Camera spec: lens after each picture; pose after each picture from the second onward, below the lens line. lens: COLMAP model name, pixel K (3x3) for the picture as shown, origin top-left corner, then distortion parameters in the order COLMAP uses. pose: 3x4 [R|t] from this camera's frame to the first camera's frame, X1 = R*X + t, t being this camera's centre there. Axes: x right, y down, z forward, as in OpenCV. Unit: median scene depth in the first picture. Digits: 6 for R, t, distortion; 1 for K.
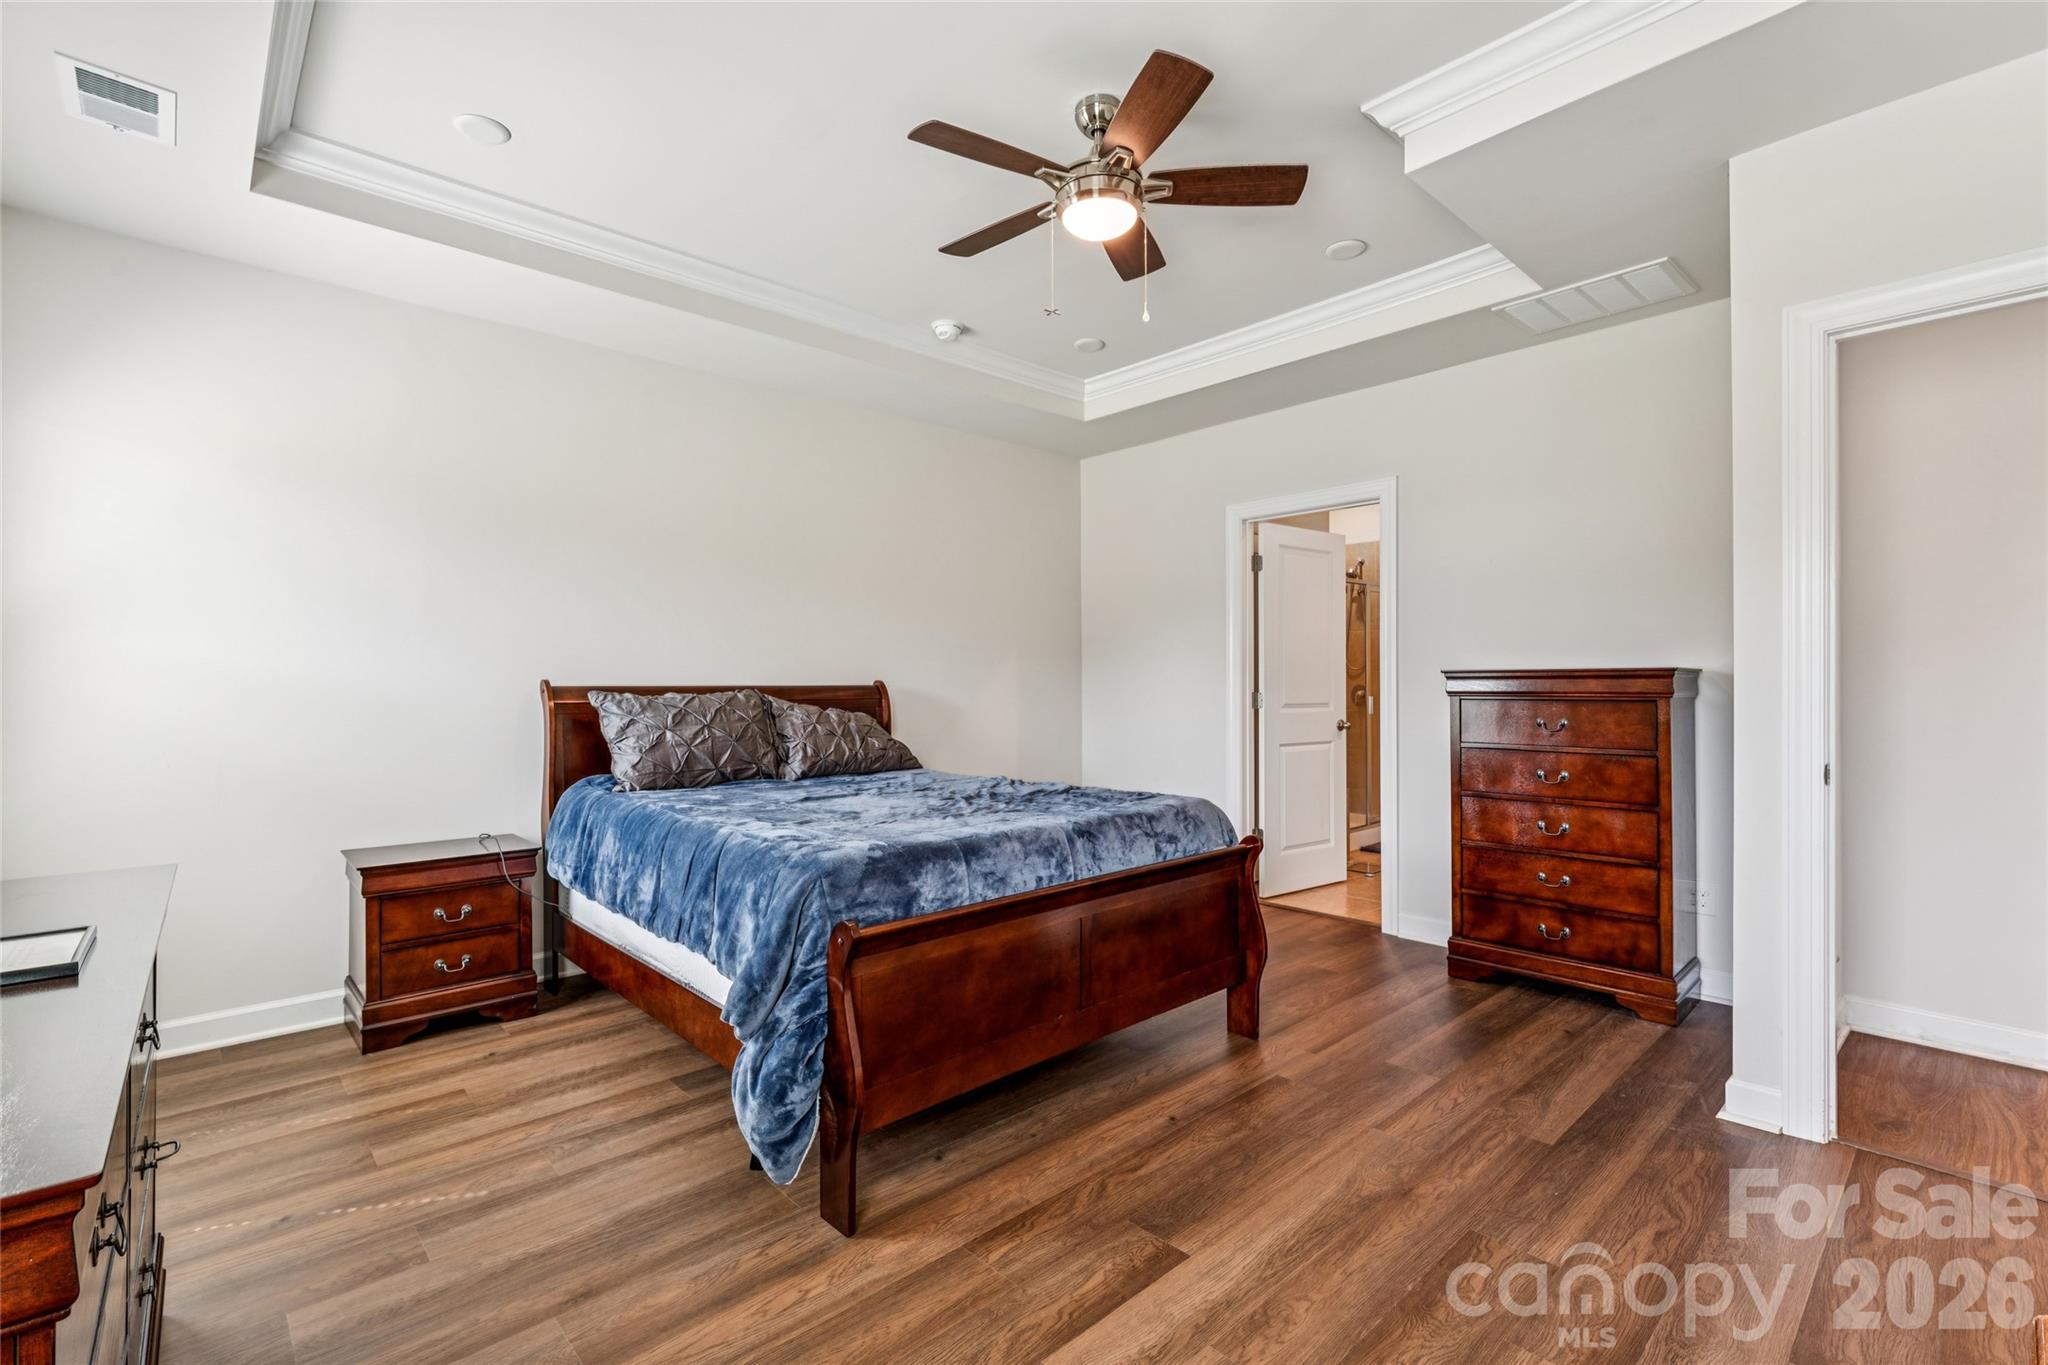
lens RADIAL K [[927.6, 0, 1025.7], [0, 927.6, 678.6], [0, 0, 1]] dist [0.002802, 0.000275]
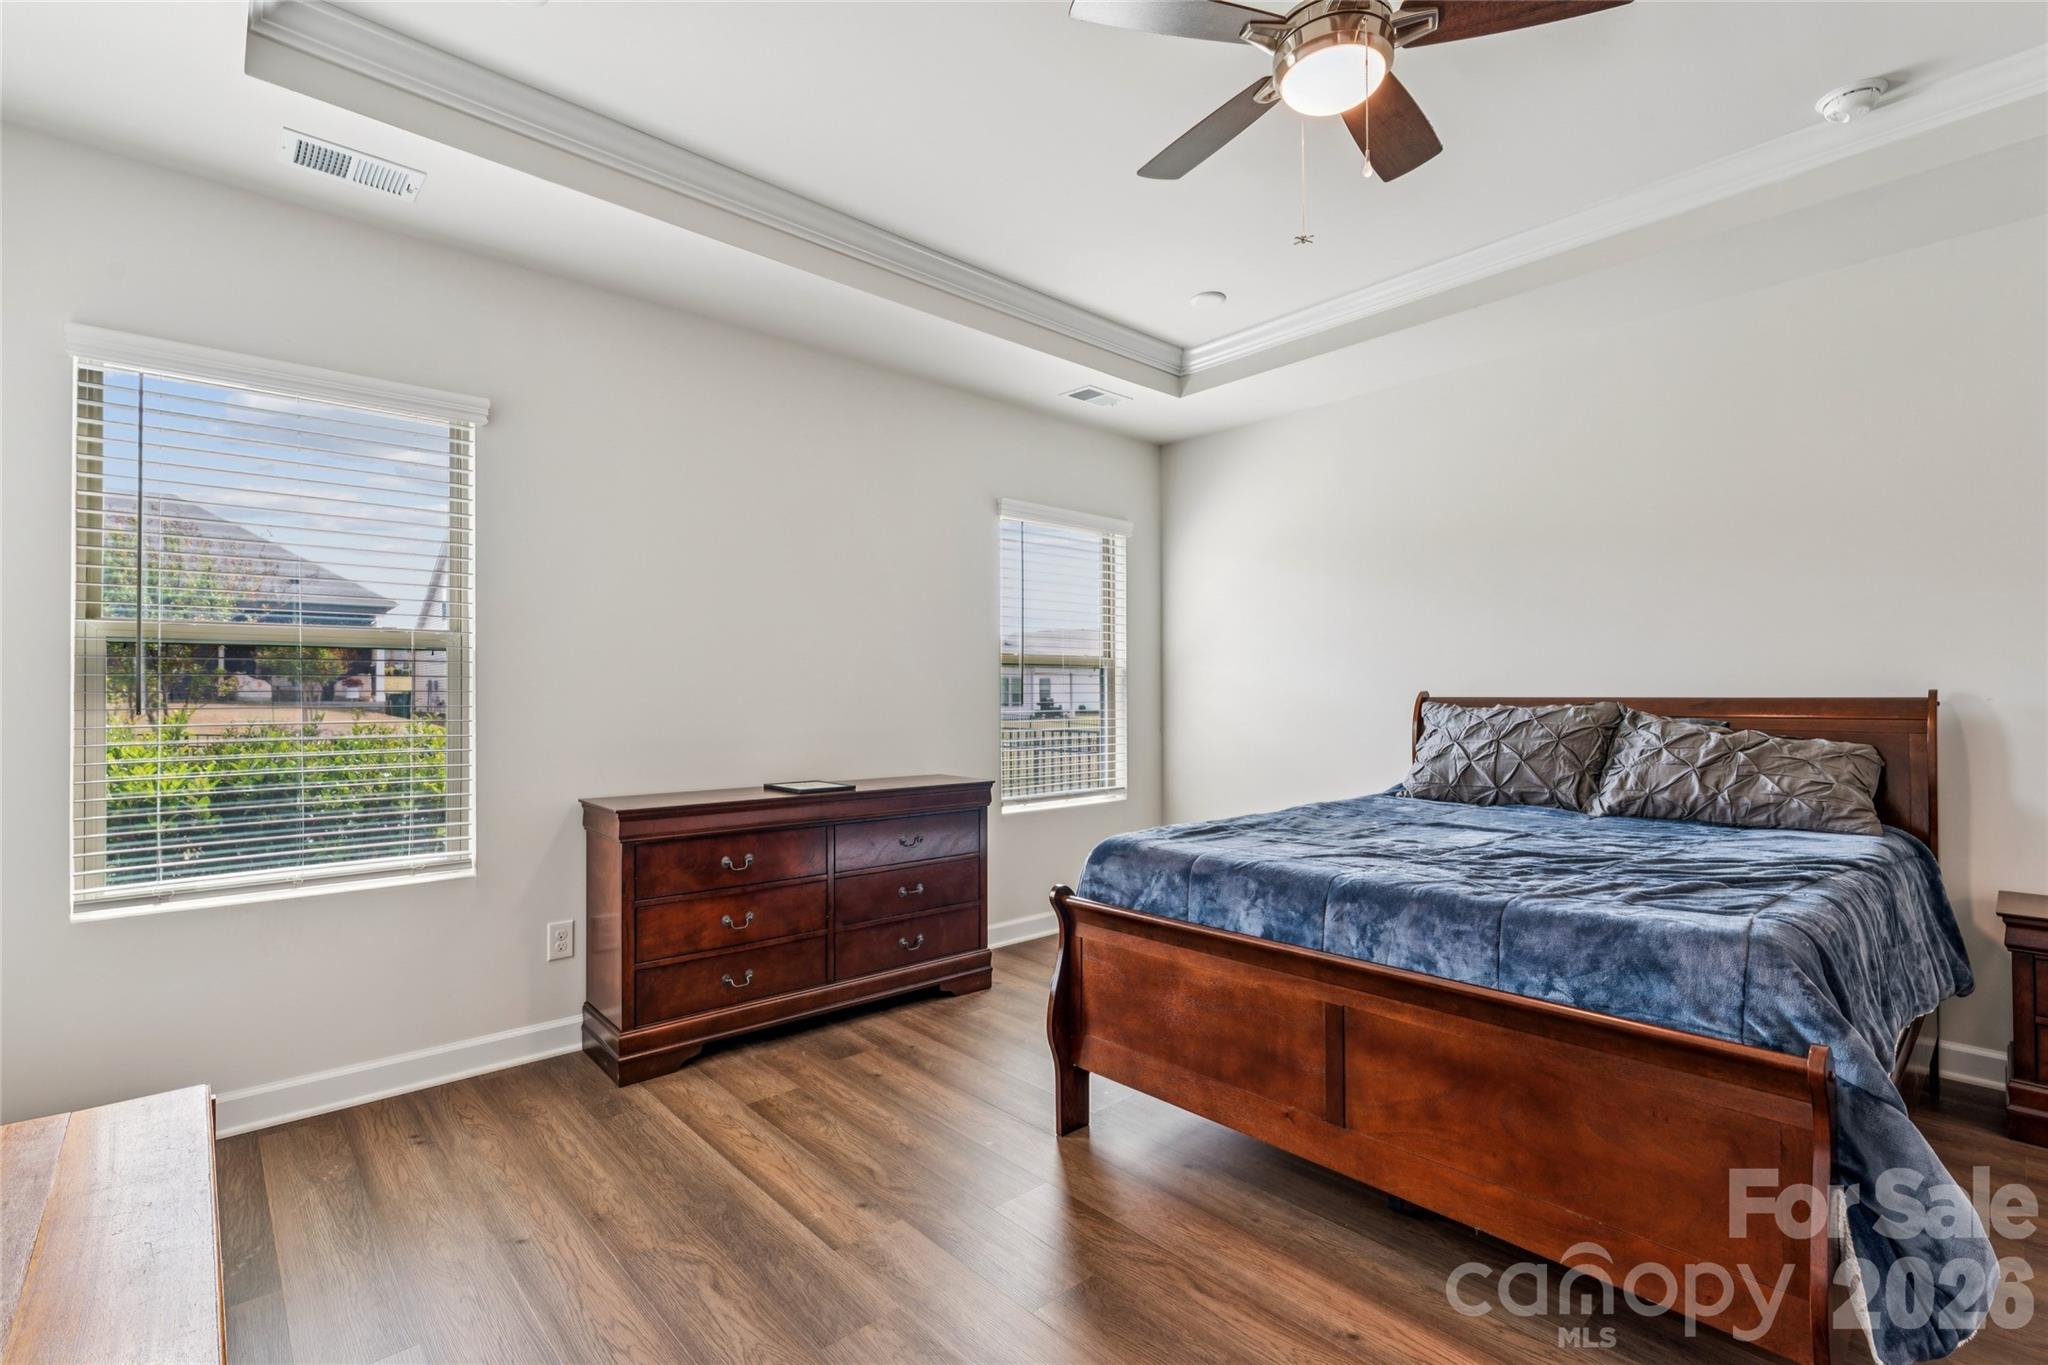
lens RADIAL K [[927.6, 0, 1018.9], [0, 927.6, 688.8], [0, 0, 1]] dist [0.002802, 0.000275]
pose [[-0.025201, -0.003432, -0.999677, 0.711529], [0.008455, 0.999958, -0.003646, -0.002108], [0.999647, -0.008545, -0.025170, 0.649045]]
